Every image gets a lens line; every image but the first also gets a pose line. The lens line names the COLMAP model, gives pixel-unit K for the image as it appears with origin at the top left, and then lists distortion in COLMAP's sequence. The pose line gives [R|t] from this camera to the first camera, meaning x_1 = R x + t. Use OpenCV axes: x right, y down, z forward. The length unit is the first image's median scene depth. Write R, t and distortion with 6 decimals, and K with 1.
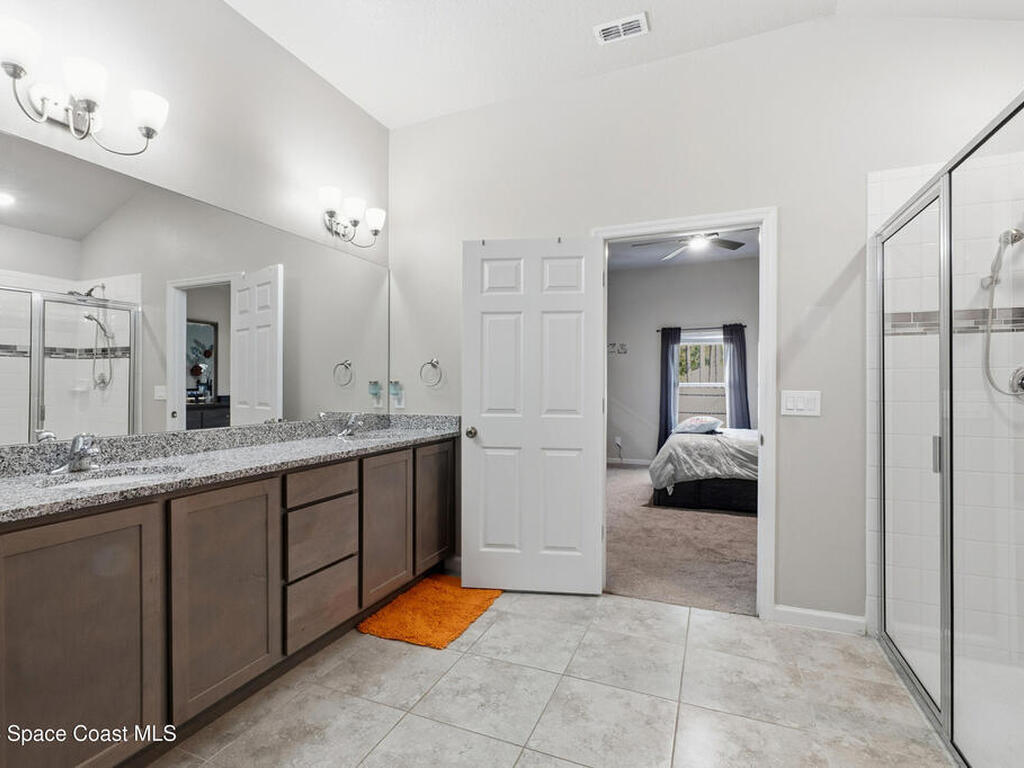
lens RADIAL K [[506.0, 0, 501.9], [0, 506.0, 381.5], [0, 0, 1]] dist [-0.003775, -0.001429]
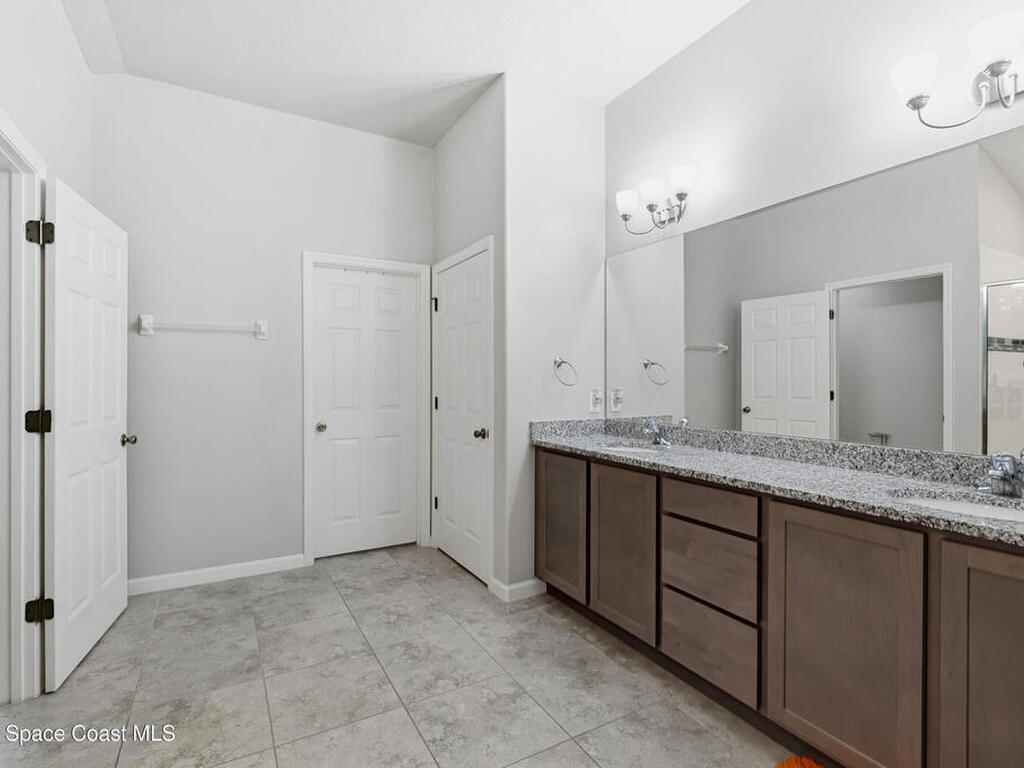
lens RADIAL K [[506.0, 0, 501.9], [0, 506.0, 381.5], [0, 0, 1]] dist [-0.003775, -0.001429]
pose [[-0.608456, -0.000659, -0.793587, 0.578780], [0.003064, 0.999990, -0.003179, -0.009045], [0.793581, -0.004366, -0.608448, 1.325683]]
